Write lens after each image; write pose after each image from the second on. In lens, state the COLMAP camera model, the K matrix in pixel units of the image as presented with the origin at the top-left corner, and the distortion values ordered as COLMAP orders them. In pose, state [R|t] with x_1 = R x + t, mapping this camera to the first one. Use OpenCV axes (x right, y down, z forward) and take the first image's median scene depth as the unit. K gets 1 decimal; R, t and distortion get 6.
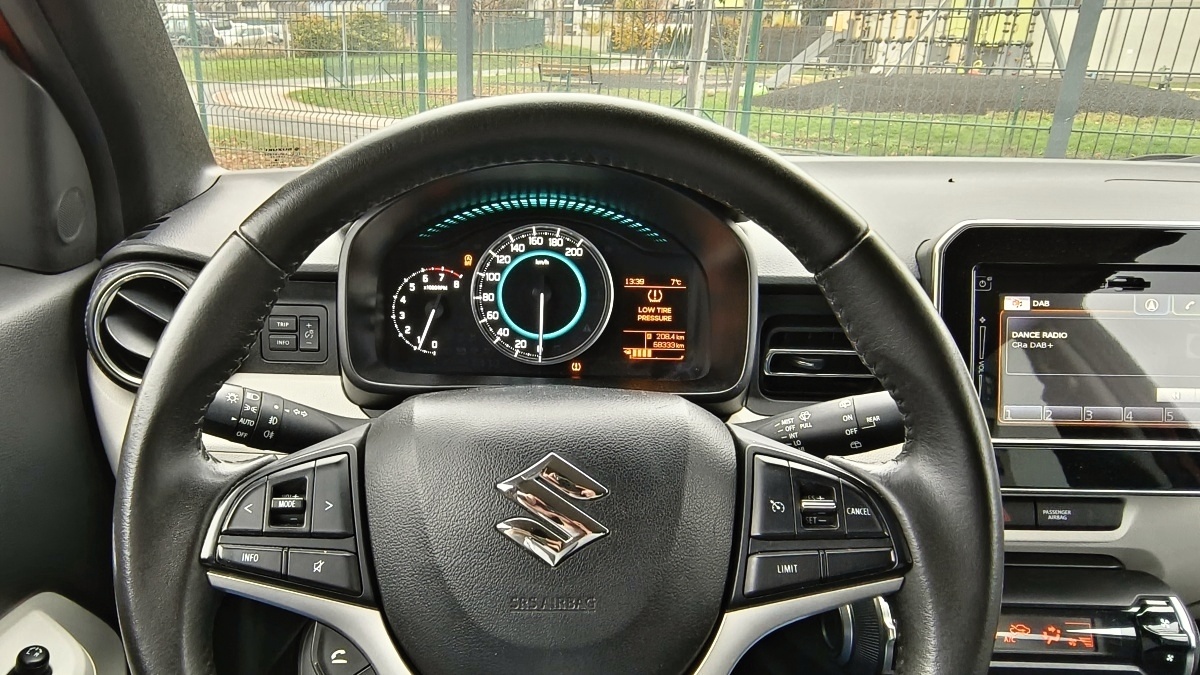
lens RADIAL K [[811.0, 0, 481.9], [0, 811.0, 359.0], [0, 0, 1]] dist [-0.006616, 0.000382]
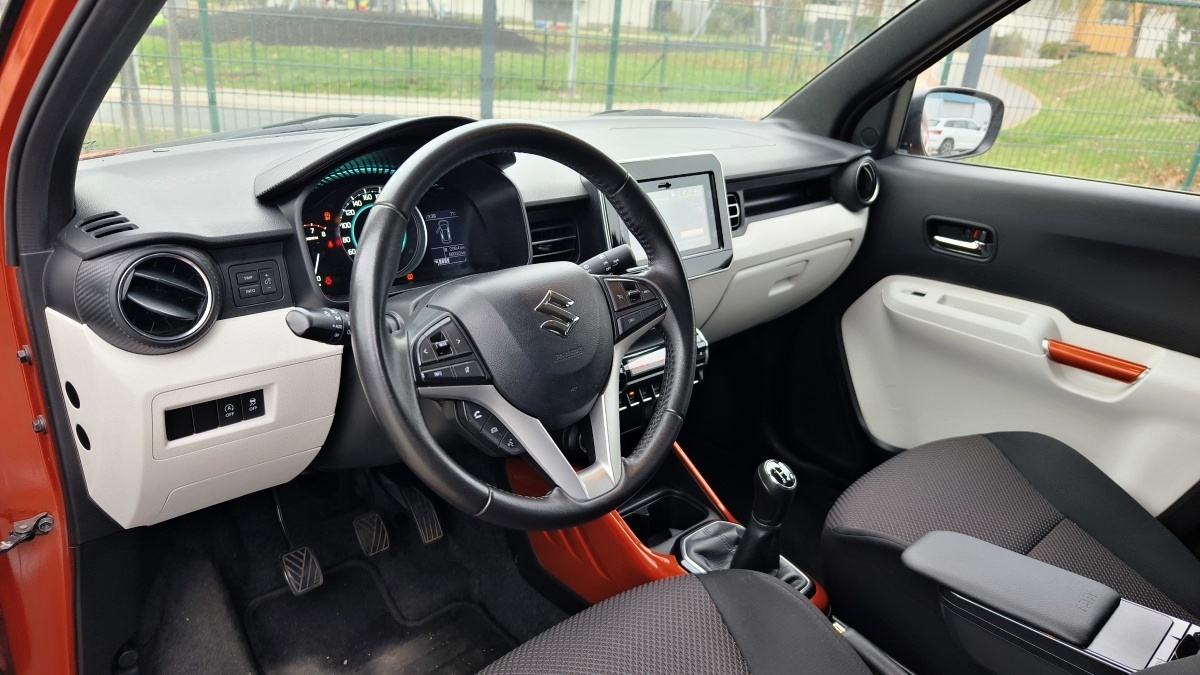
lens RADIAL K [[817.9, 0, 578.0], [0, 817.9, 351.1], [0, 0, 1]] dist [-0.002363, -0.004101]
pose [[0.720554, -0.232812, 0.653147, -0.793018], [0.189307, 0.972215, 0.137698, -0.007063], [-0.667057, 0.024427, 0.744607, -0.406485]]
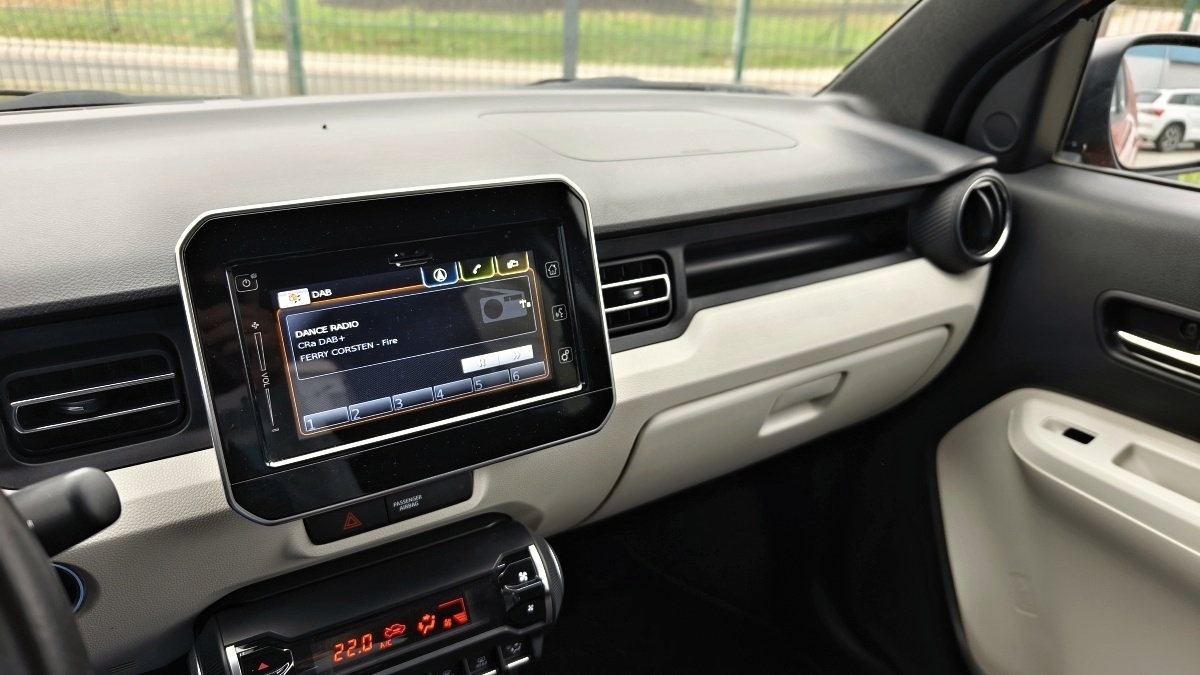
lens RADIAL K [[817.9, 0, 578.0], [0, 817.9, 351.1], [0, 0, 1]] dist [-0.002363, -0.004101]
pose [[0.845425, -0.206806, 0.492431, 0.438286], [0.158008, 0.977567, 0.139273, -0.080320], [-0.510187, -0.039937, 0.859136, 0.085550]]
